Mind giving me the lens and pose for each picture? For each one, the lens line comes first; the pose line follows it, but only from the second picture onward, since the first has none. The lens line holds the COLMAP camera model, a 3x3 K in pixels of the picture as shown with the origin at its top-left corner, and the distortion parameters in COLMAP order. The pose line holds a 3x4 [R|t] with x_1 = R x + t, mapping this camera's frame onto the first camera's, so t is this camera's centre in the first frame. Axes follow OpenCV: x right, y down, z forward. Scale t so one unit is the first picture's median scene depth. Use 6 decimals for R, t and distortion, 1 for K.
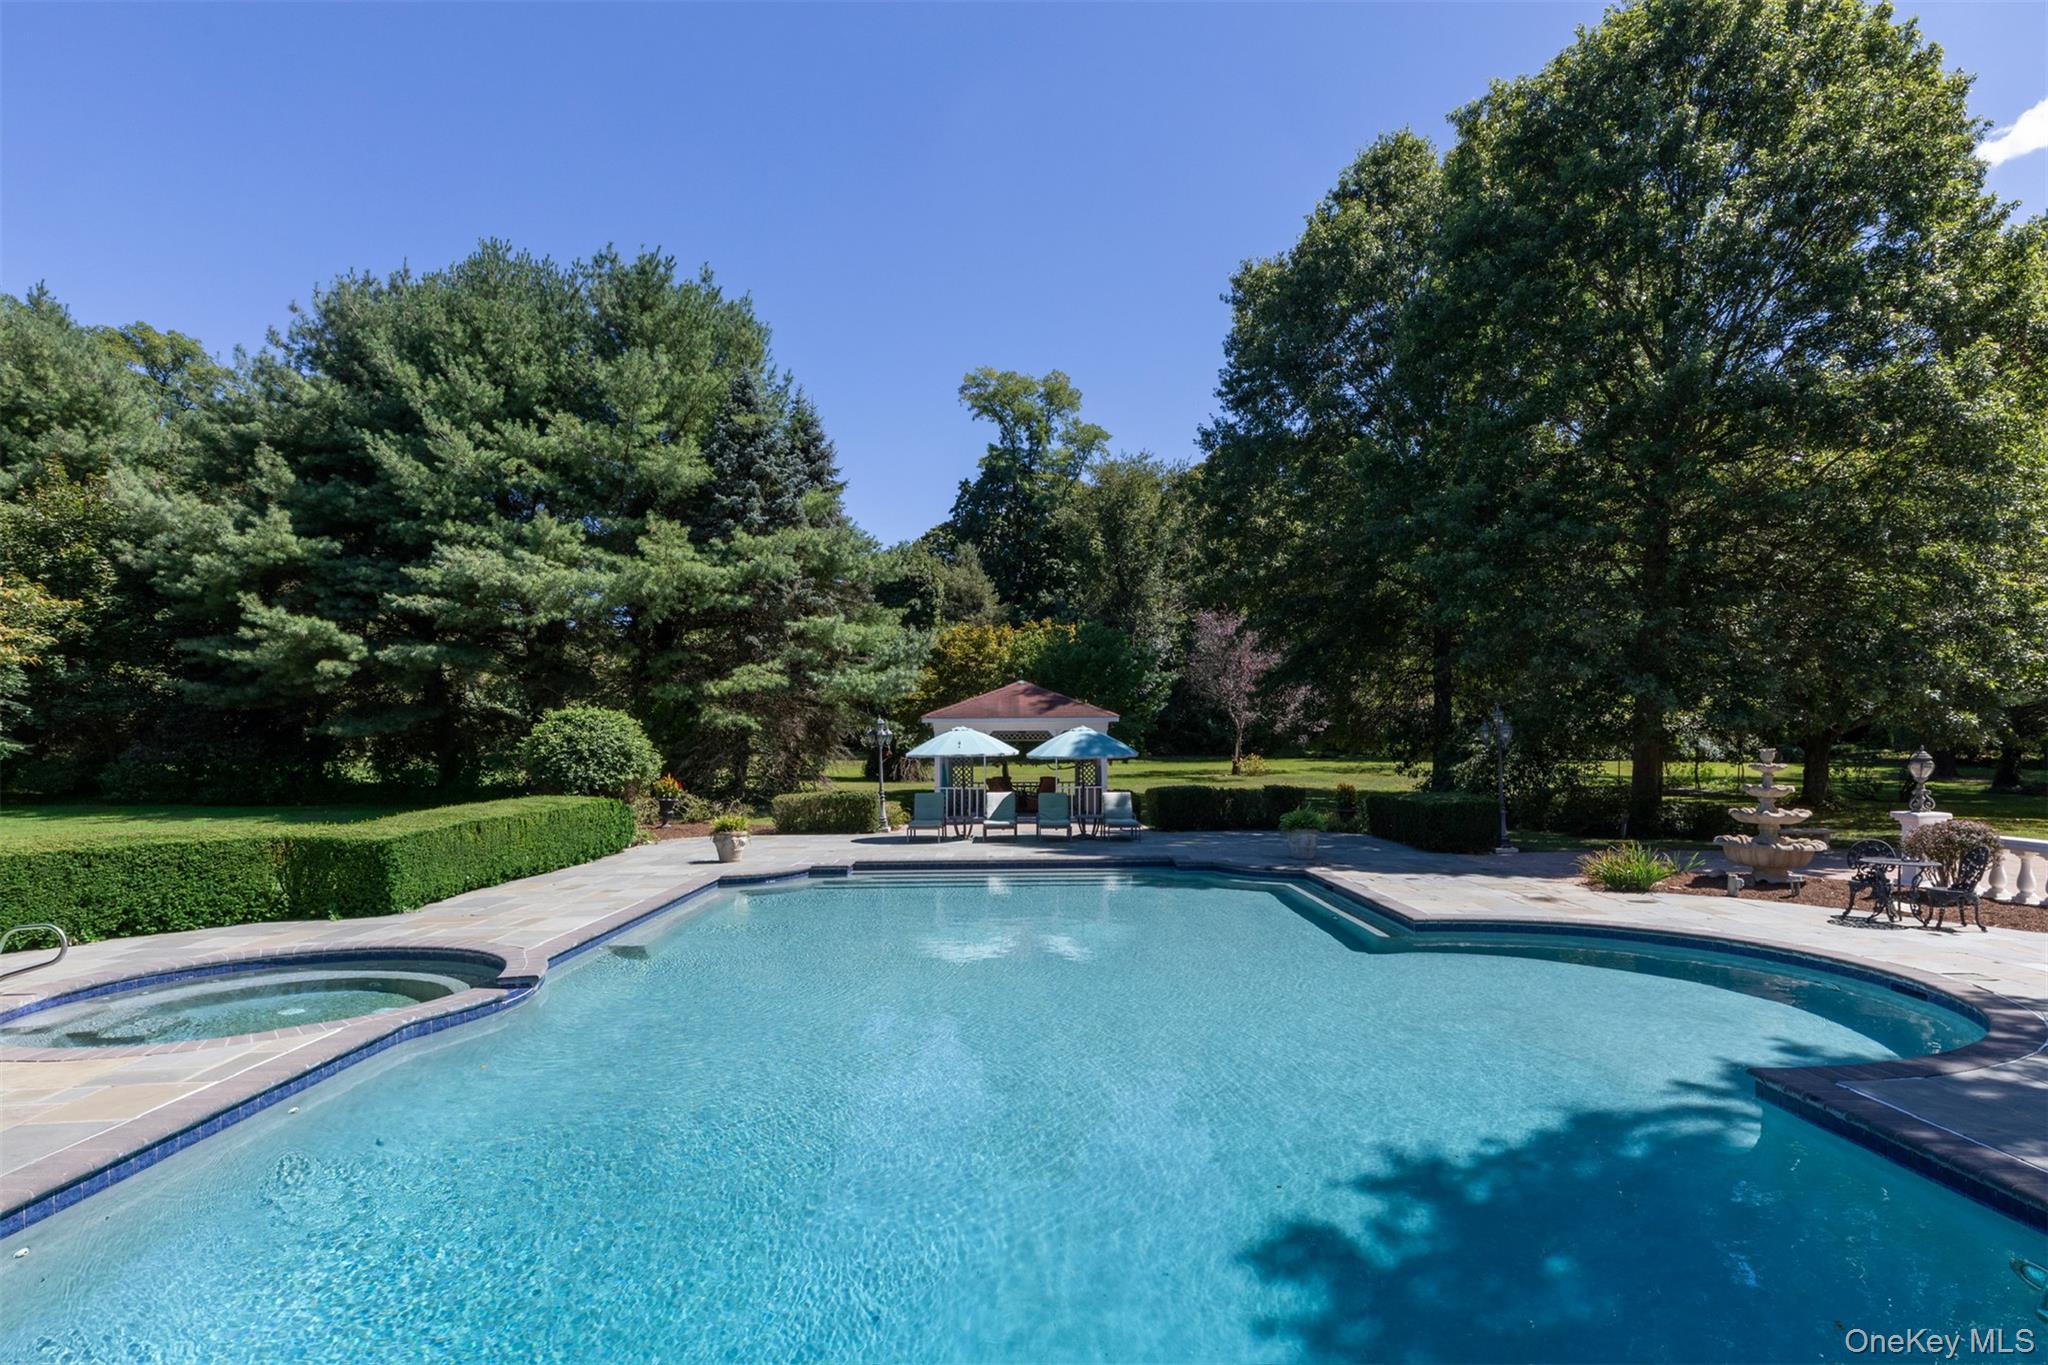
lens RADIAL K [[1004.7, 0, 1024.0], [0, 1004.7, 682.5], [0, 0, 1]] dist [-0.000129, 0.000013]
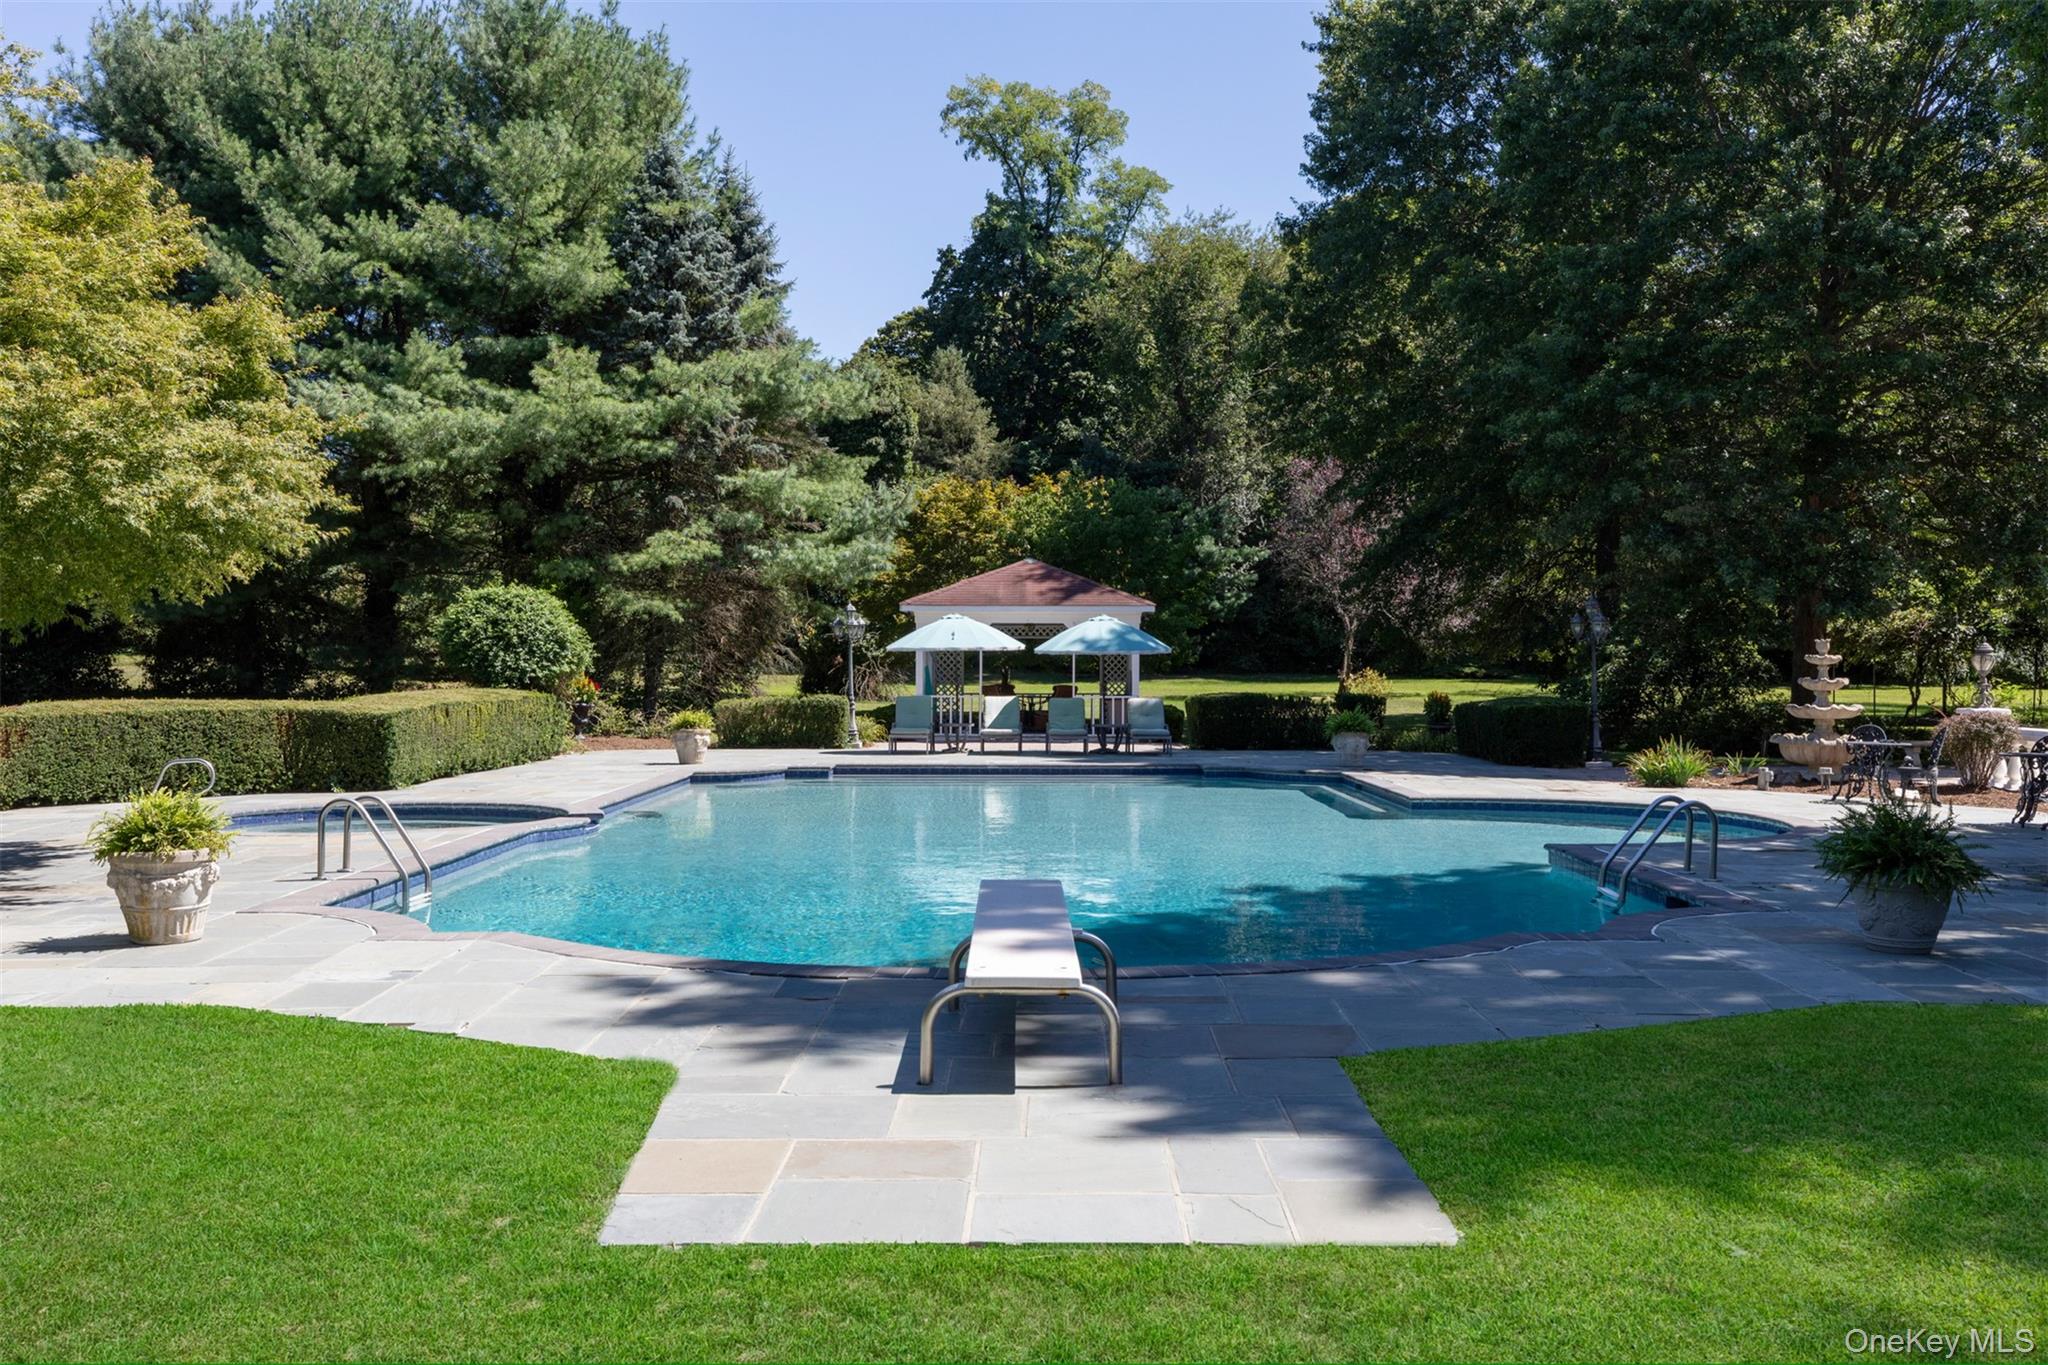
lens RADIAL K [[1887.5, 0, 1026.0], [0, 1887.5, 575.7], [0, 0, 1]] dist [0.000683, 0.000559]
pose [[0.999922, 0.010854, -0.006224, 0.004080], [-0.010793, 0.999894, 0.009778, -0.002439], [0.006329, -0.009710, 0.999933, -0.415026]]
